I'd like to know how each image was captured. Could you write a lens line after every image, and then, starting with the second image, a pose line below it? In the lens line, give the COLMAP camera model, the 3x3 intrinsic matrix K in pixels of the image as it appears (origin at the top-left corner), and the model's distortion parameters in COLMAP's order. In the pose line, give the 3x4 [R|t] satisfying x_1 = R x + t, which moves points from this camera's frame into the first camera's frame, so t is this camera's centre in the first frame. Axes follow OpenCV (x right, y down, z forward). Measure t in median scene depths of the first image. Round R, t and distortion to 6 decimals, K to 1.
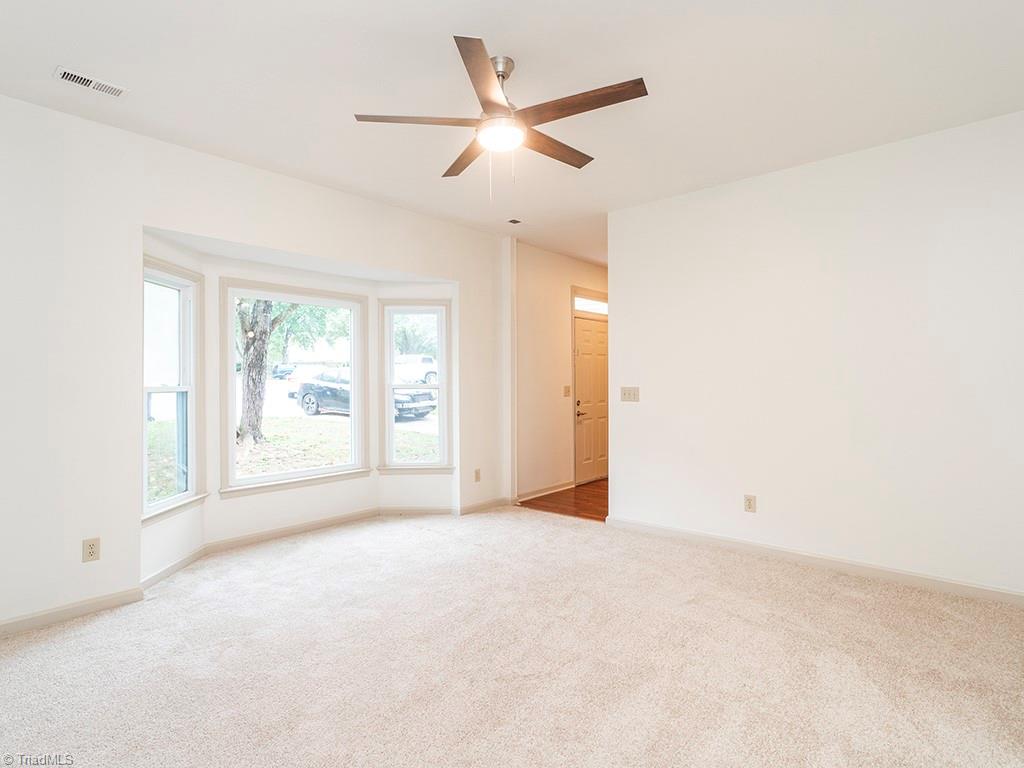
lens RADIAL K [[538.1, 0, 498.0], [0, 538.1, 380.0], [0, 0, 1]] dist [-0.001271, -0.000621]
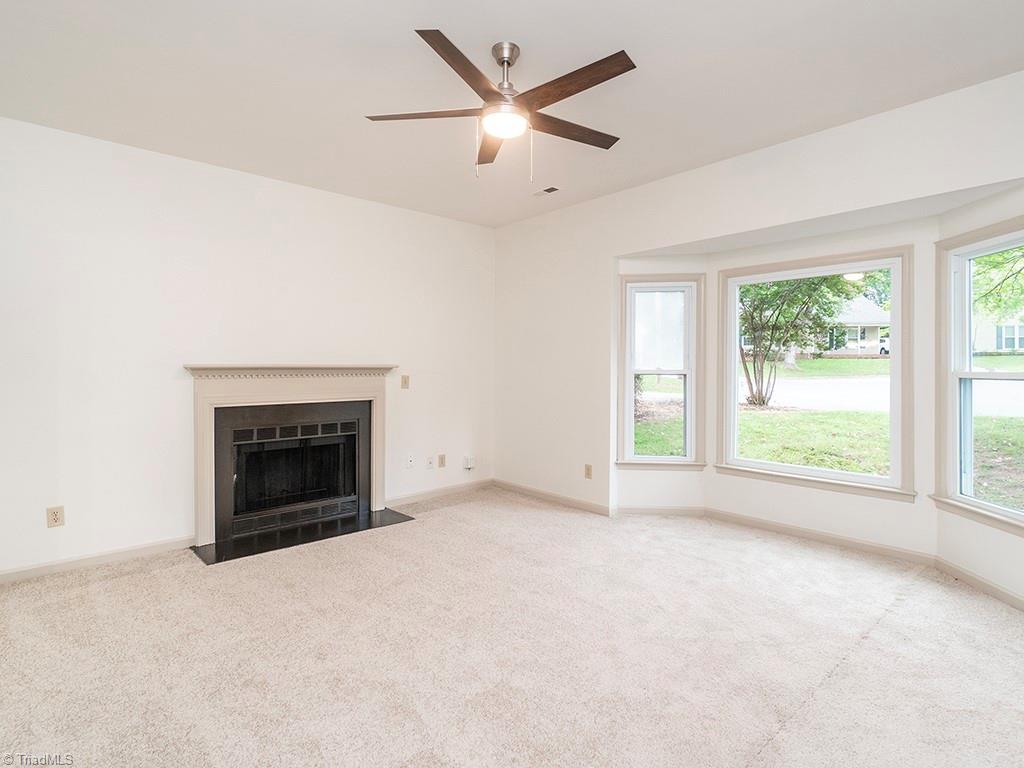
lens RADIAL K [[520.4, 0, 512.6], [0, 520.4, 367.9], [0, 0, 1]] dist [0.000034, -0.000152]
pose [[-0.083140, 0.002687, -0.996534, 0.592152], [-0.002314, 0.999993, 0.002890, 0.004550], [0.996535, 0.002546, -0.083133, 0.676303]]
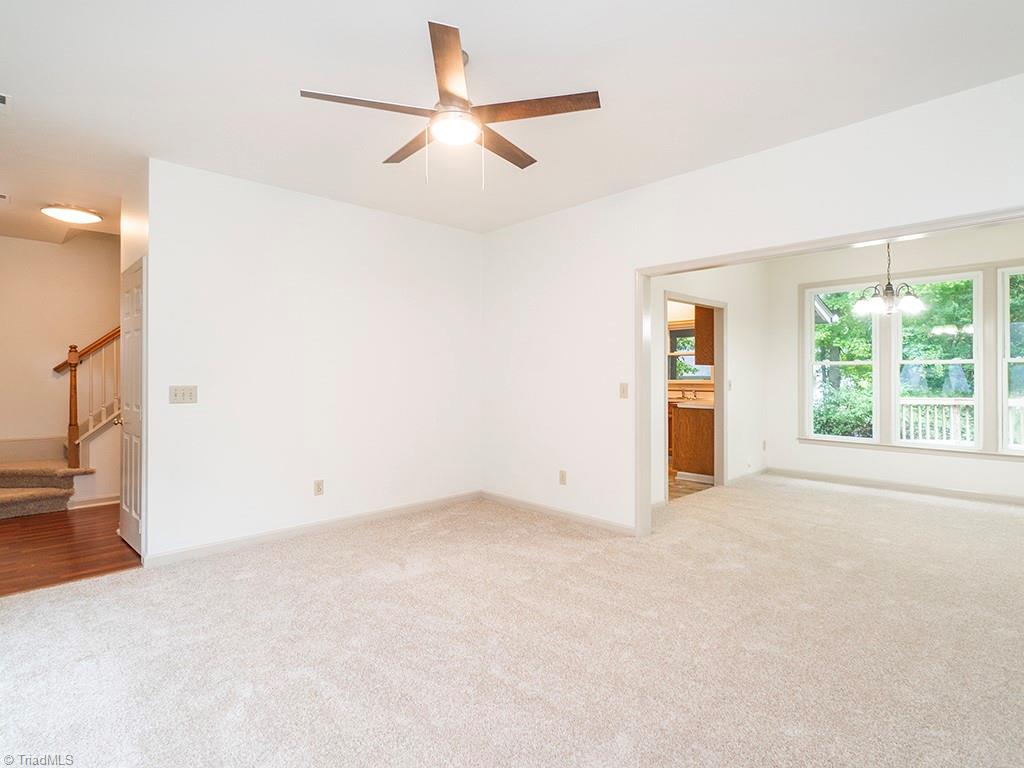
lens RADIAL K [[538.1, 0, 498.0], [0, 538.1, 380.0], [0, 0, 1]] dist [-0.001271, -0.000621]
pose [[0.071296, 0.000834, 0.997455, -0.602244], [0.001470, 0.999998, -0.000941, 0.006628], [-0.997454, 0.001533, 0.071295, 0.527174]]
